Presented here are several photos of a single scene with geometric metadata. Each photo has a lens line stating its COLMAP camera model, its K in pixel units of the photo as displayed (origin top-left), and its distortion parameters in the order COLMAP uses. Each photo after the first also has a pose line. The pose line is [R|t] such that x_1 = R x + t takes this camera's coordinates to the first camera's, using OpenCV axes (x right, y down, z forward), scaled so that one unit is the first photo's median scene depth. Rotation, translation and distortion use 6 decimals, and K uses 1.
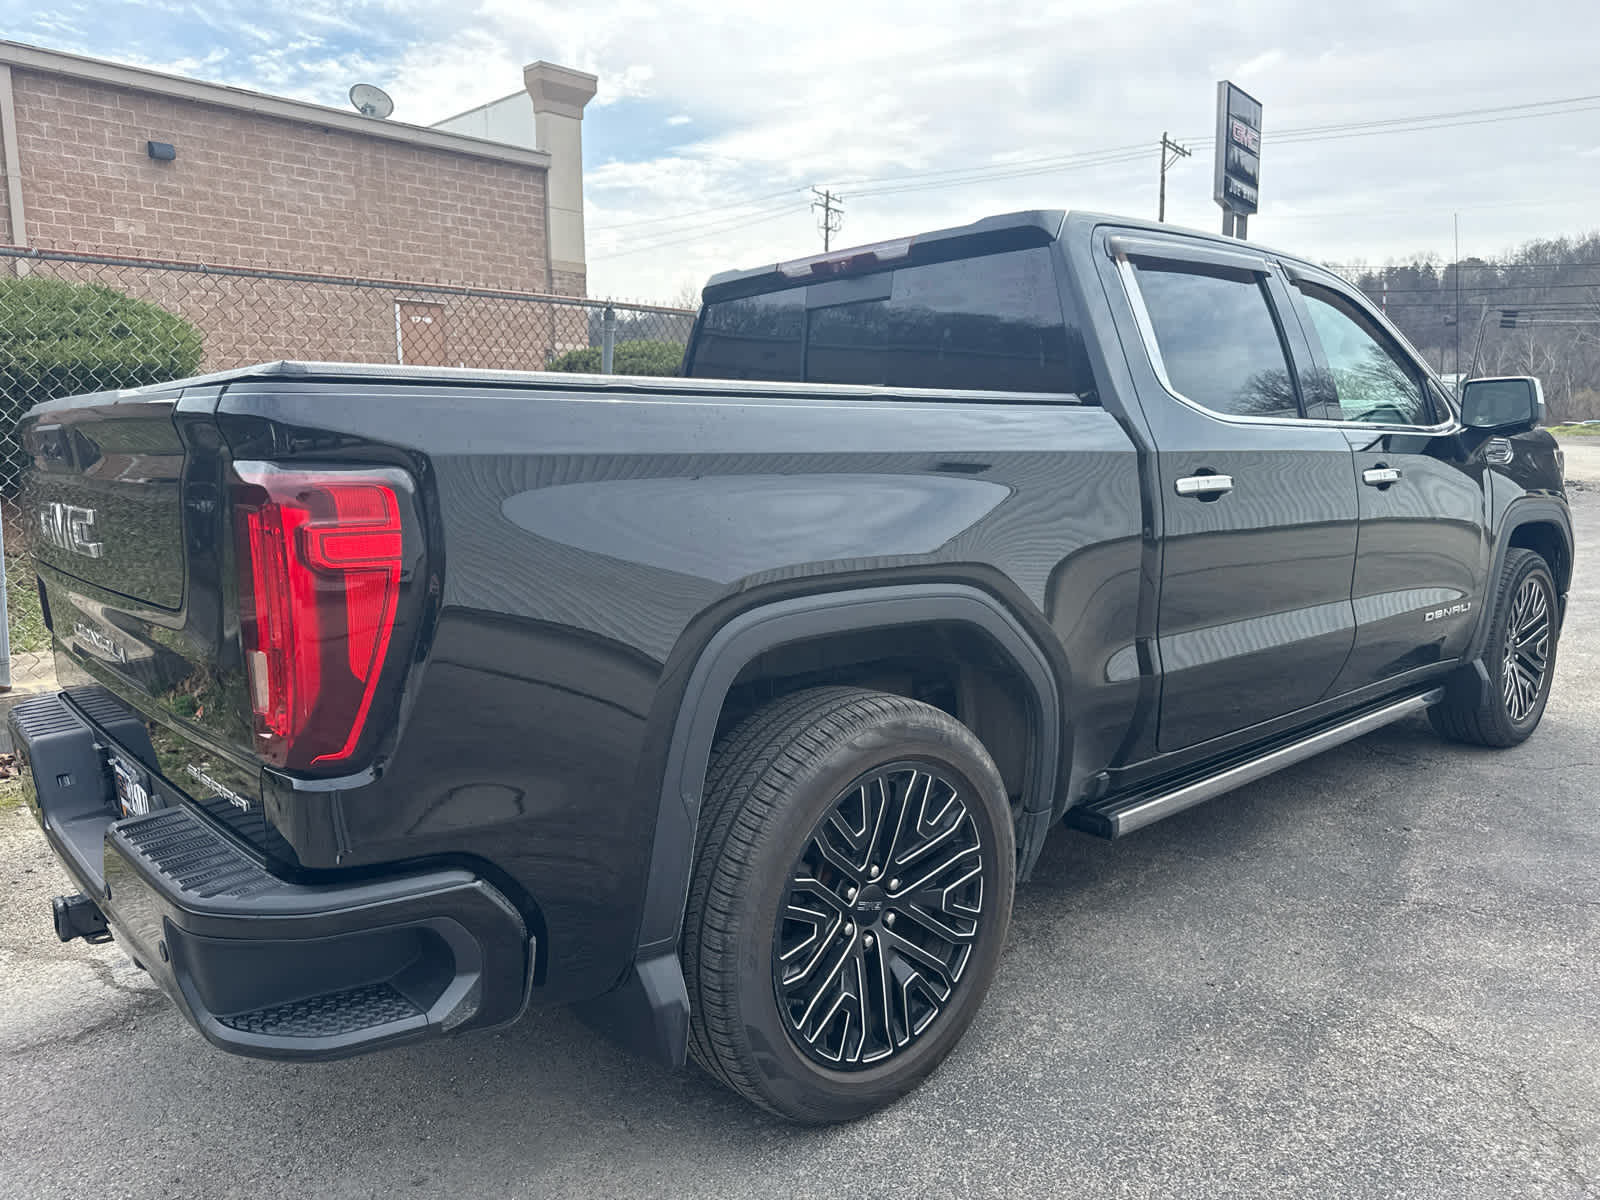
lens RADIAL K [[1148.4, 0, 799.5], [0, 1148.4, 620.3], [0, 0, 1]] dist [0.002387, -0.009207]
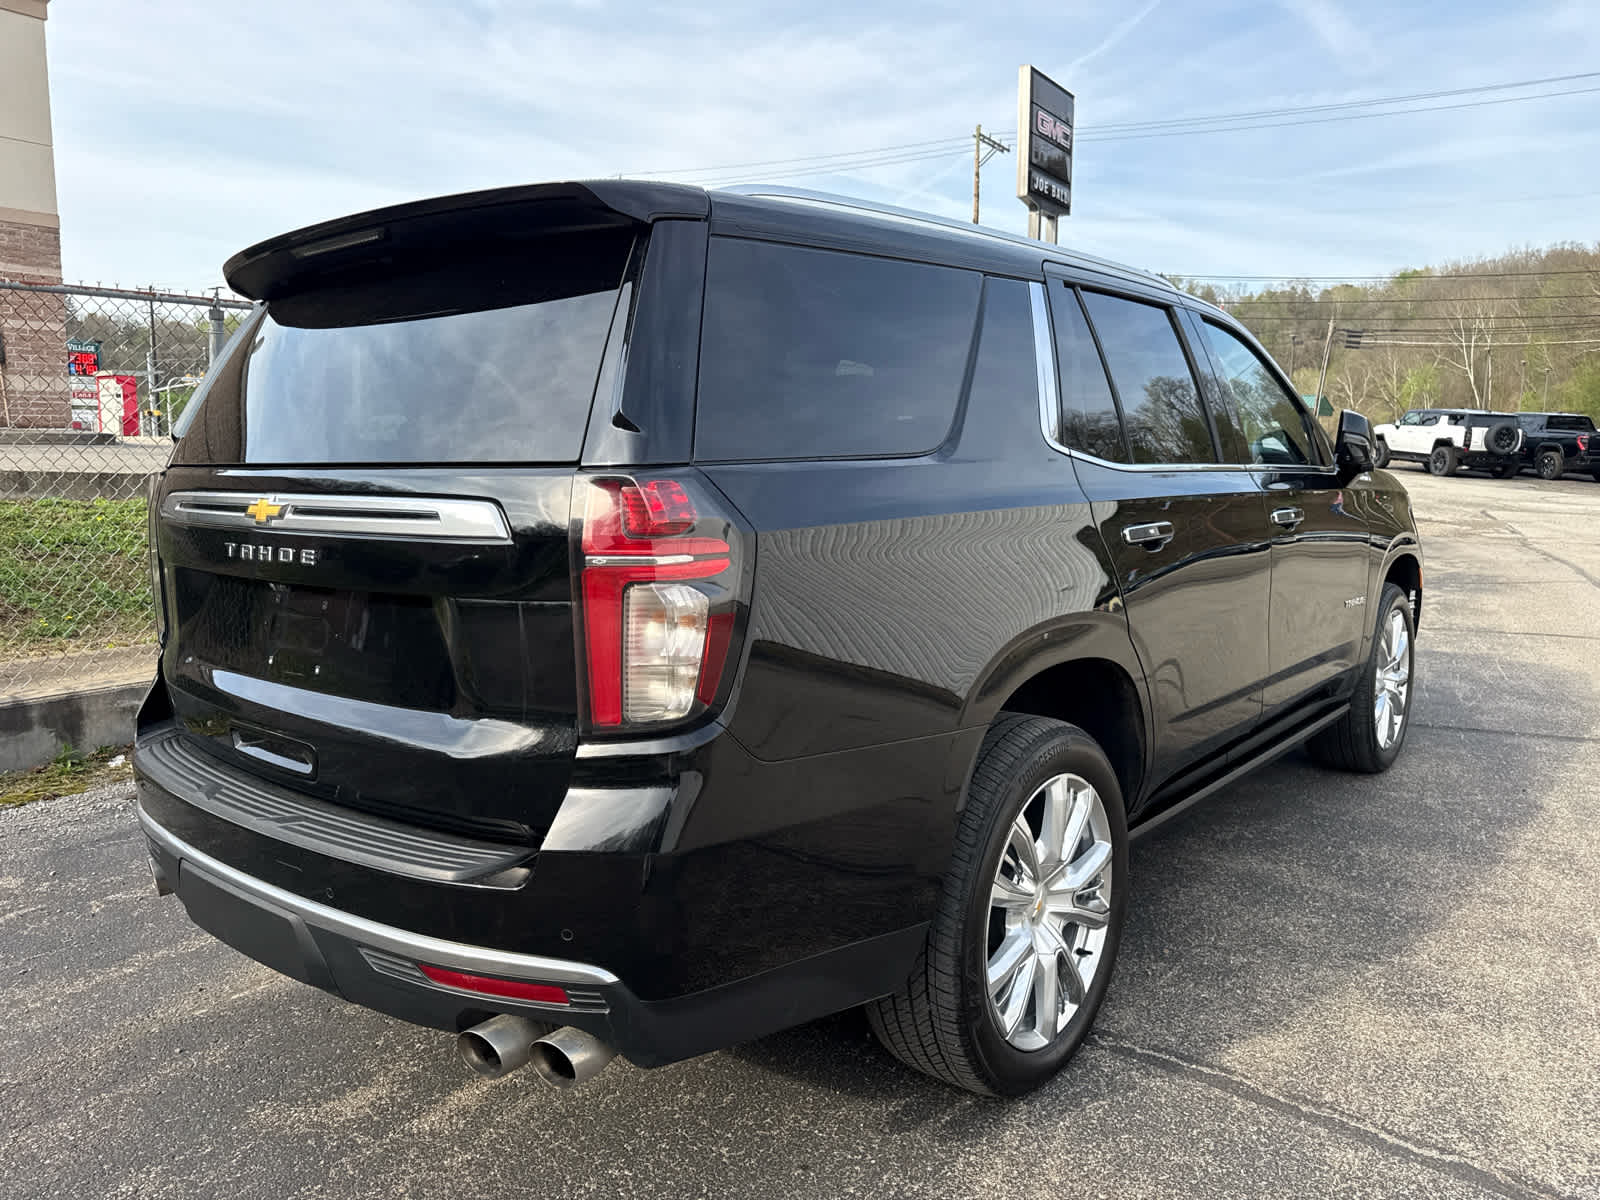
lens RADIAL K [[1141.5, 0, 800.0], [0, 1141.5, 600.0], [0, 0, 1]] dist [0.003896, -0.006246]
pose [[0.996797, 0.007447, 0.079624, 0.116326], [-0.005660, 0.999728, -0.022647, -0.024370], [-0.079771, 0.022124, 0.996568, 0.115570]]
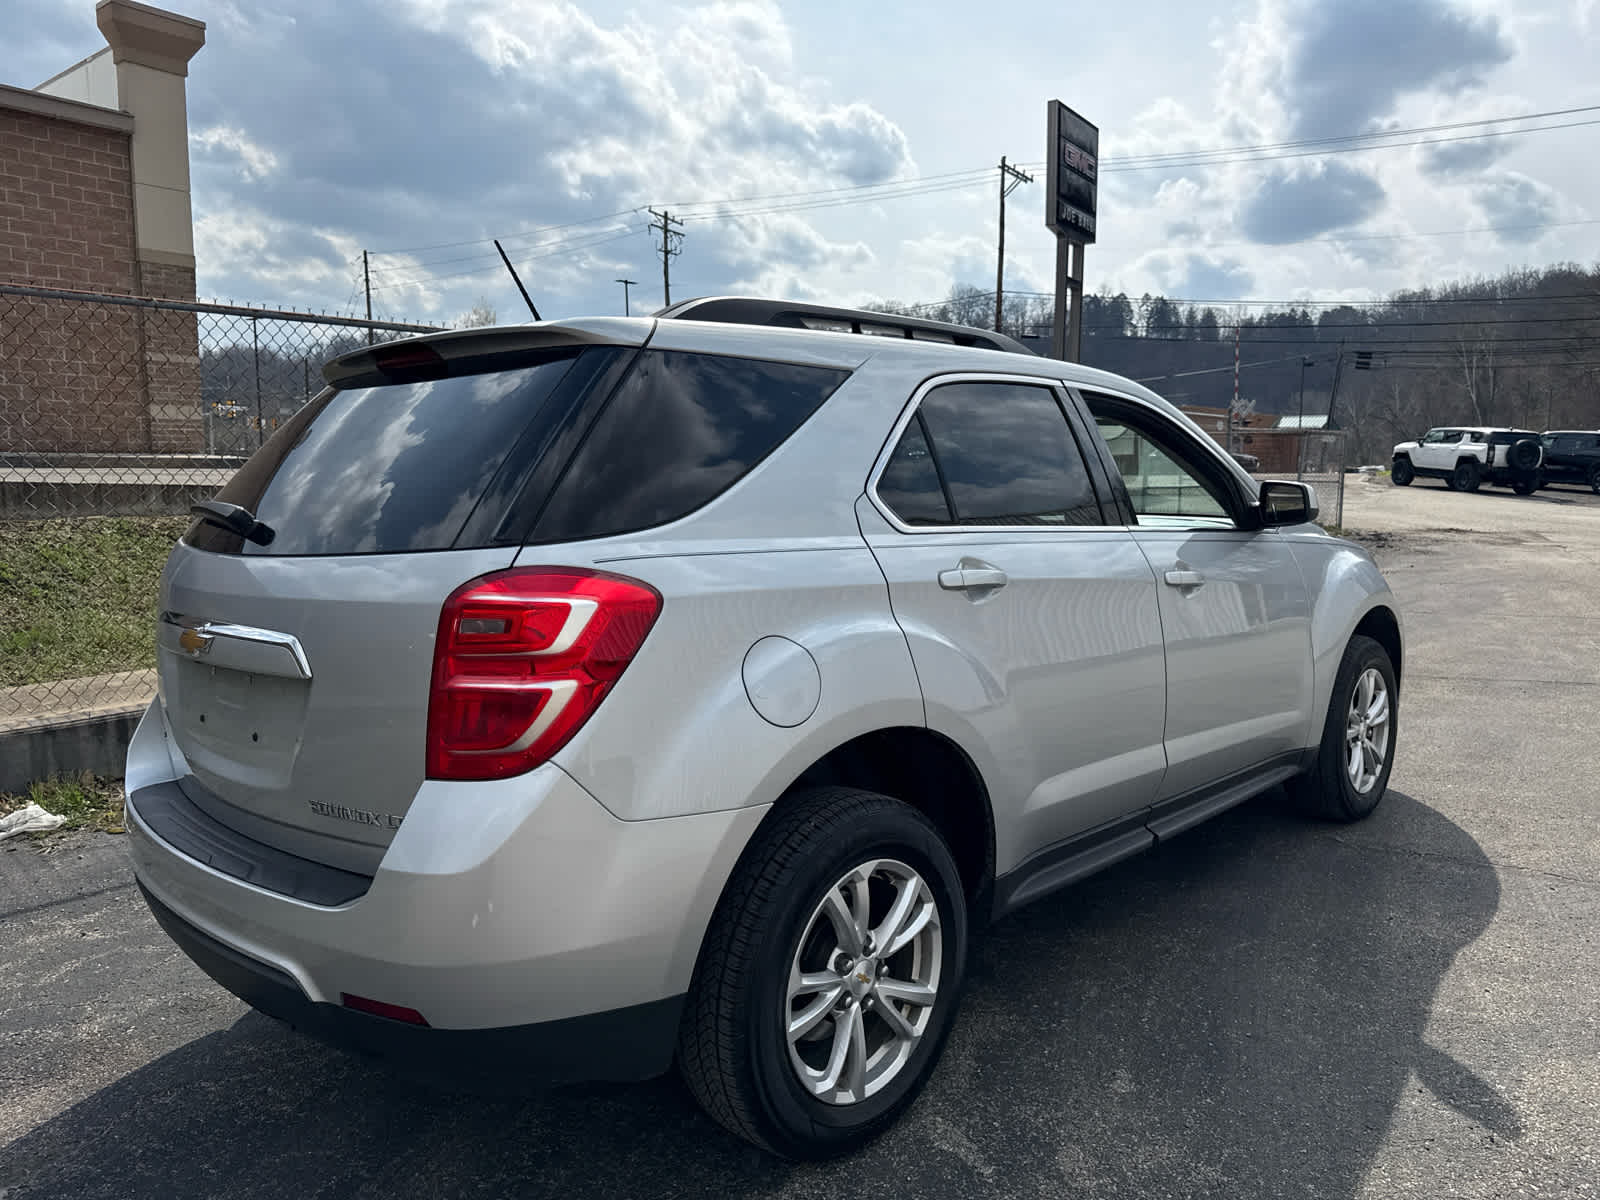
lens RADIAL K [[1140.6, 0, 804.6], [0, 1140.6, 607.7], [0, 0, 1]] dist [0.007029, -0.009200]
pose [[0.996658, 0.001109, 0.081680, 0.085174], [0.001925, 0.999311, -0.037054, -0.018593], [-0.081665, 0.037087, 0.995970, 0.093256]]
